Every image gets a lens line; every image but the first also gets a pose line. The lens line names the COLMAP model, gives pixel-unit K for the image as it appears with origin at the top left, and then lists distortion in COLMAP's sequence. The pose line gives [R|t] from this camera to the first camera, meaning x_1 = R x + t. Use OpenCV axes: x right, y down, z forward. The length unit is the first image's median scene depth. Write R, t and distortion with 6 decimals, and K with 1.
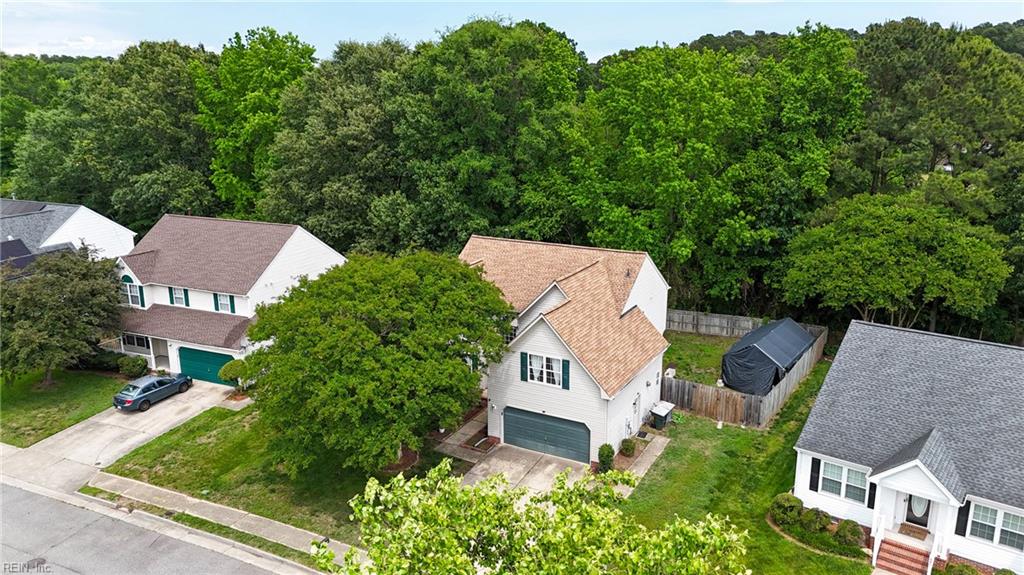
lens RADIAL K [[747.3, 0, 512.0], [0, 747.3, 287.5], [0, 0, 1]] dist [0.086465, -0.103535]
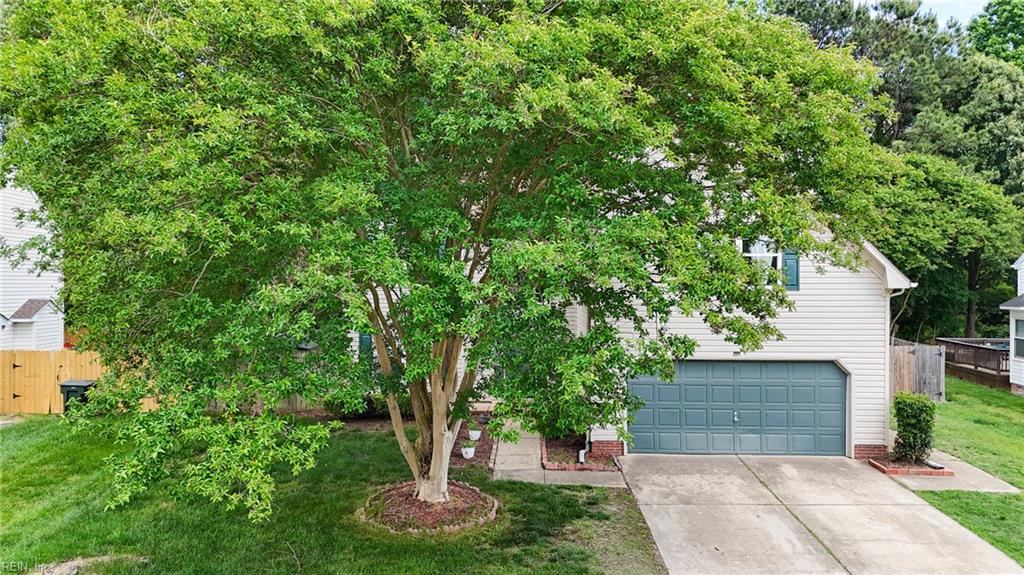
lens RADIAL K [[747.3, 0, 512.0], [0, 747.3, 287.5], [0, 0, 1]] dist [0.086465, -0.103535]
pose [[0.885628, 0.009715, 0.464294, -0.226906], [0.106317, 0.968987, -0.223073, 0.172894], [-0.452062, 0.246923, 0.857129, 0.534995]]
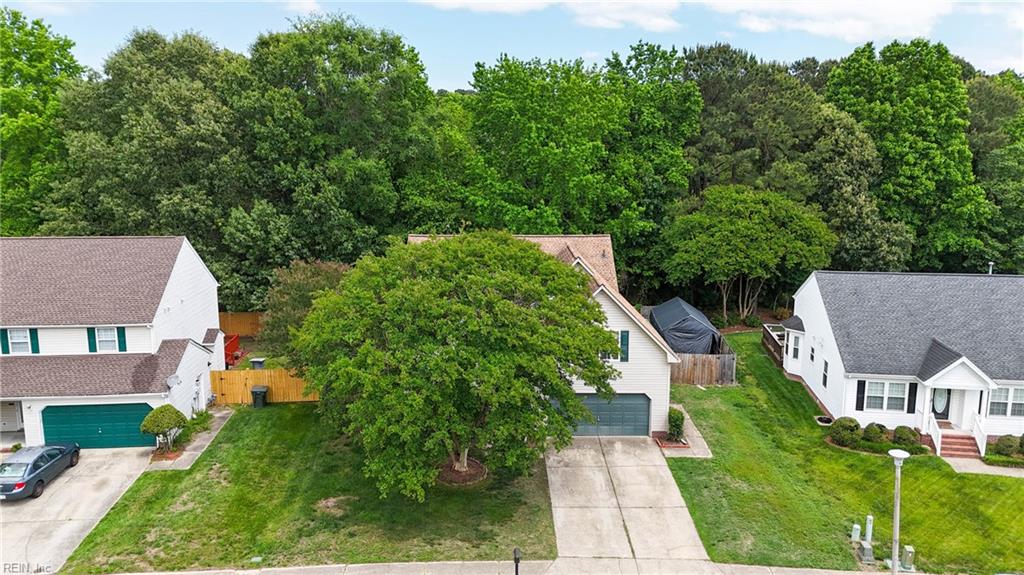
lens RADIAL K [[747.3, 0, 512.0], [0, 747.3, 287.5], [0, 0, 1]] dist [0.086465, -0.103535]
pose [[0.874960, -0.080292, 0.477491, -0.399268], [0.117869, 0.991809, -0.049207, 0.055479], [-0.469629, 0.099335, 0.877258, 0.159786]]
